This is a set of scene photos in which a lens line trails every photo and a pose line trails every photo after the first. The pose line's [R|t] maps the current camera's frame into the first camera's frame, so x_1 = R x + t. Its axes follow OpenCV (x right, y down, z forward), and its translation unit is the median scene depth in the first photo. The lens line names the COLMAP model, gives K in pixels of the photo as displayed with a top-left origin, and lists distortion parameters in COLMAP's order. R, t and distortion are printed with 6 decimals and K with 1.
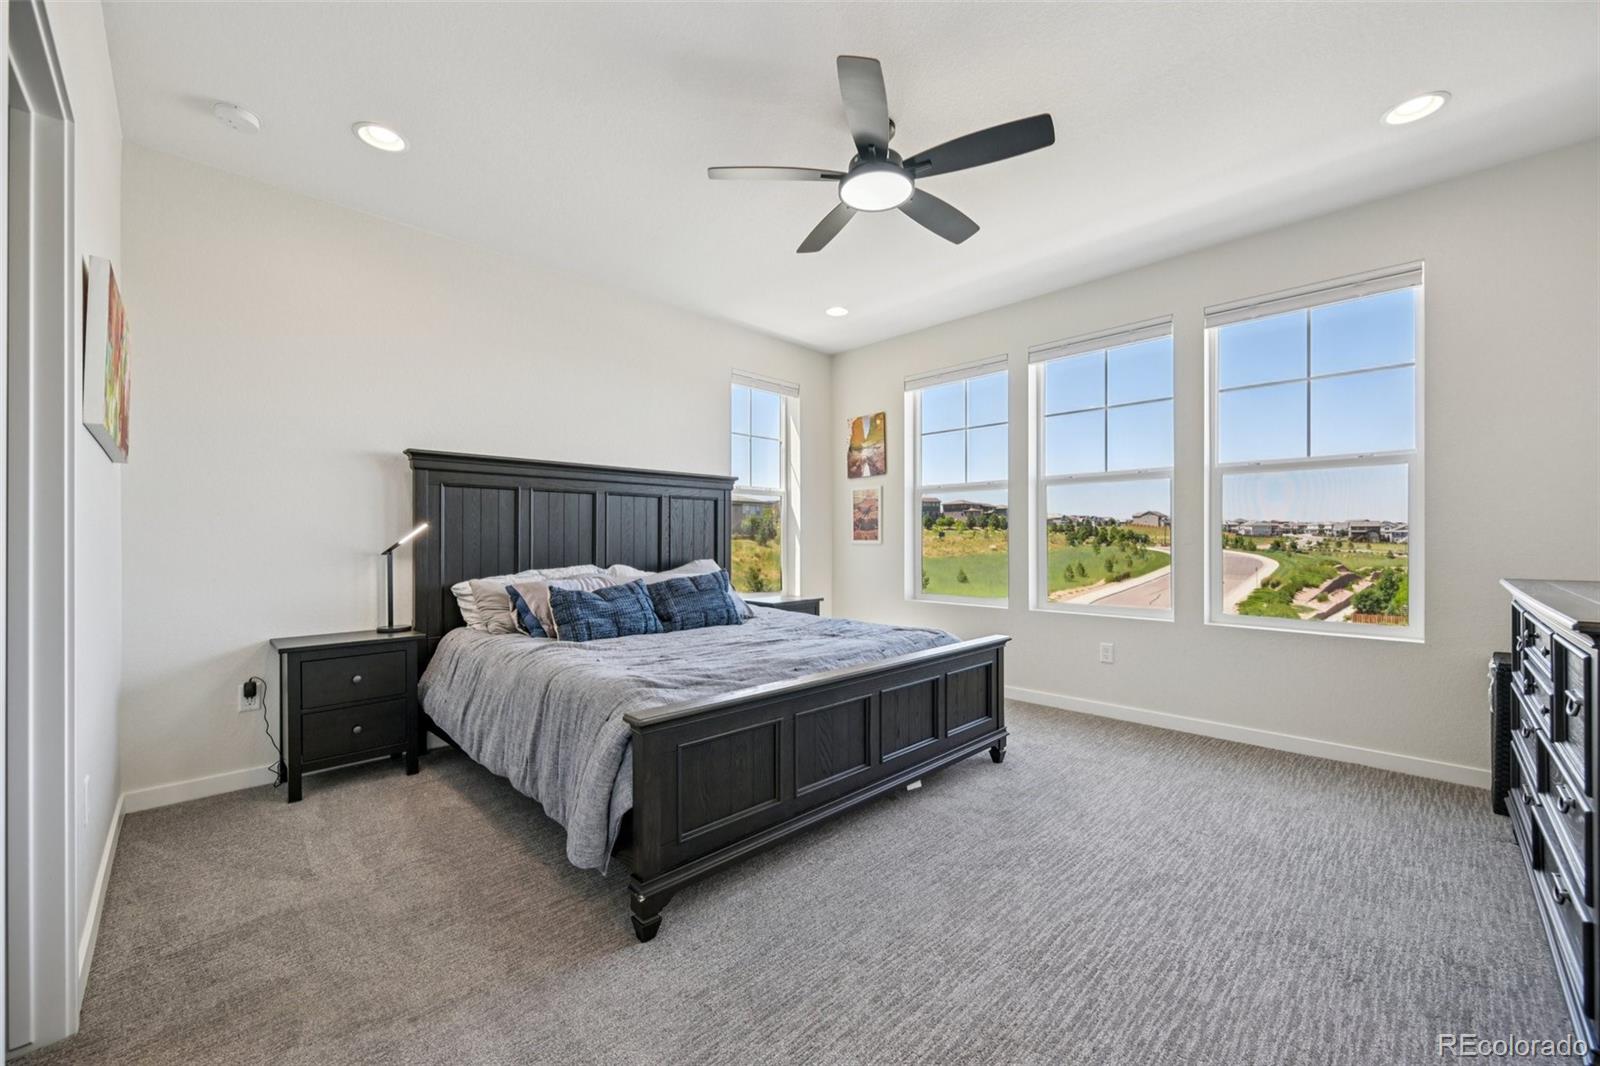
lens RADIAL K [[622.2, 0, 804.8], [0, 622.2, 536.1], [0, 0, 1]] dist [-0.001308, 0.000175]
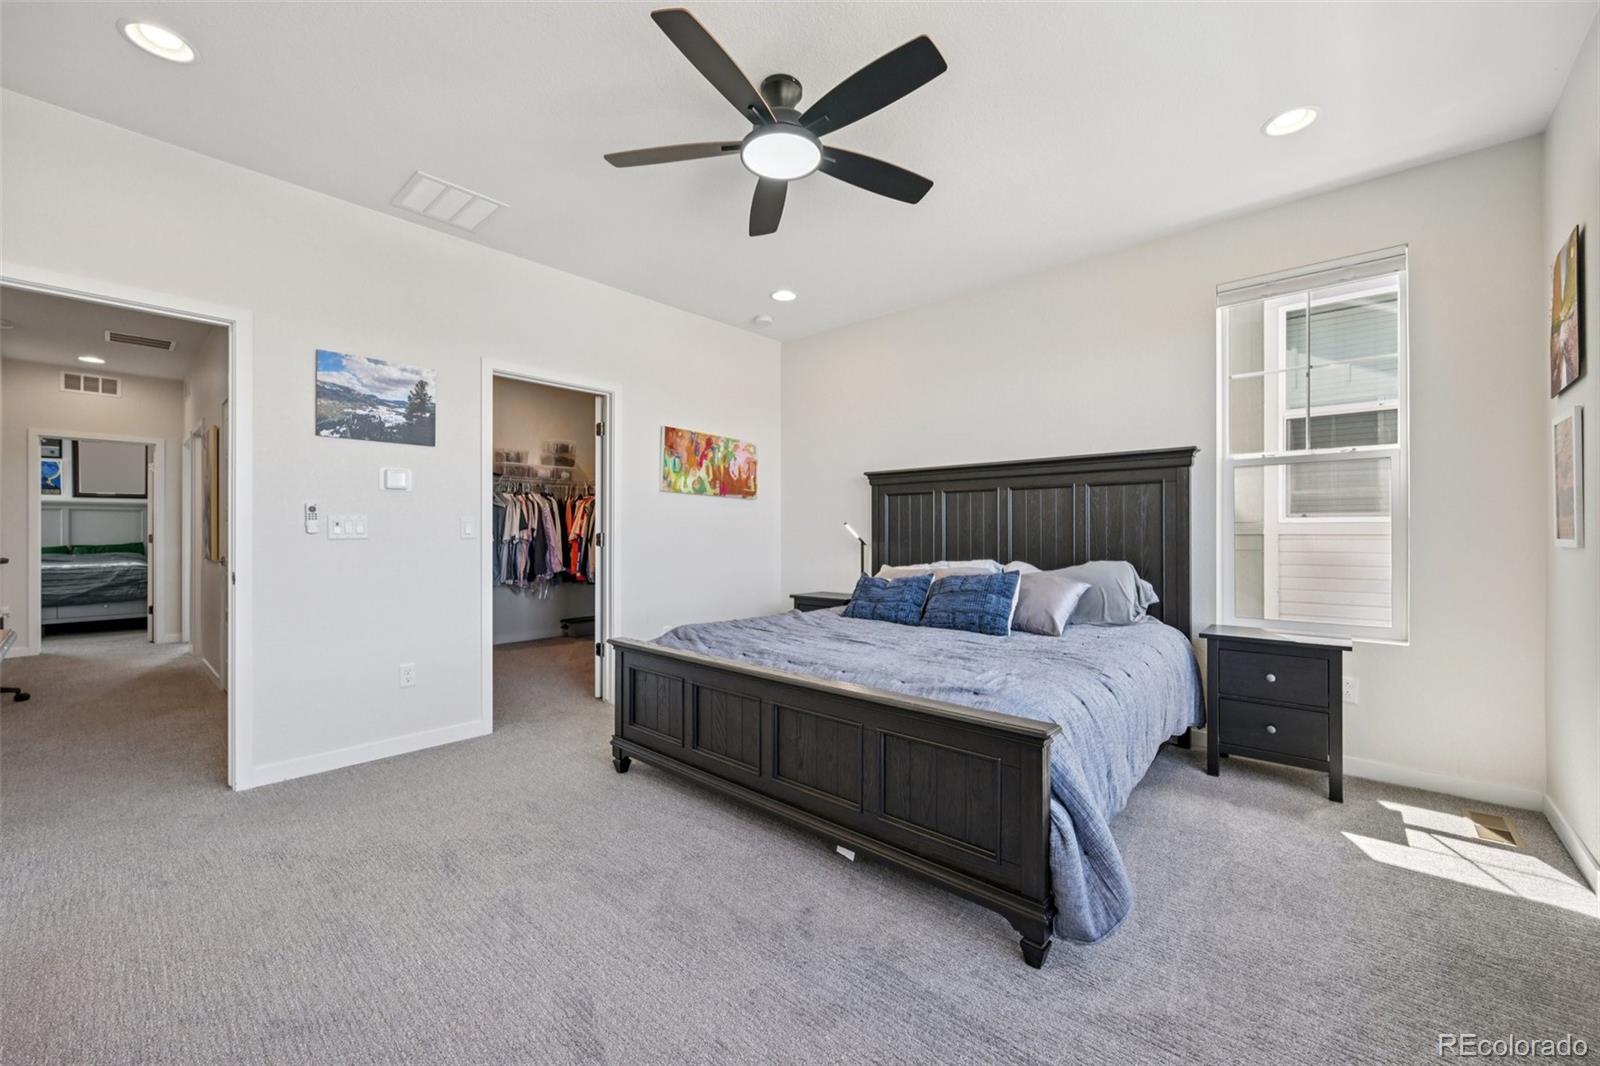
lens RADIAL K [[622.2, 0, 804.8], [0, 622.2, 536.1], [0, 0, 1]] dist [-0.001308, 0.000175]
pose [[0.074885, 0.005125, -0.997179, 0.745904], [0.003383, 0.999980, 0.005394, 0.000811], [0.997186, -0.003777, 0.074866, 0.703580]]
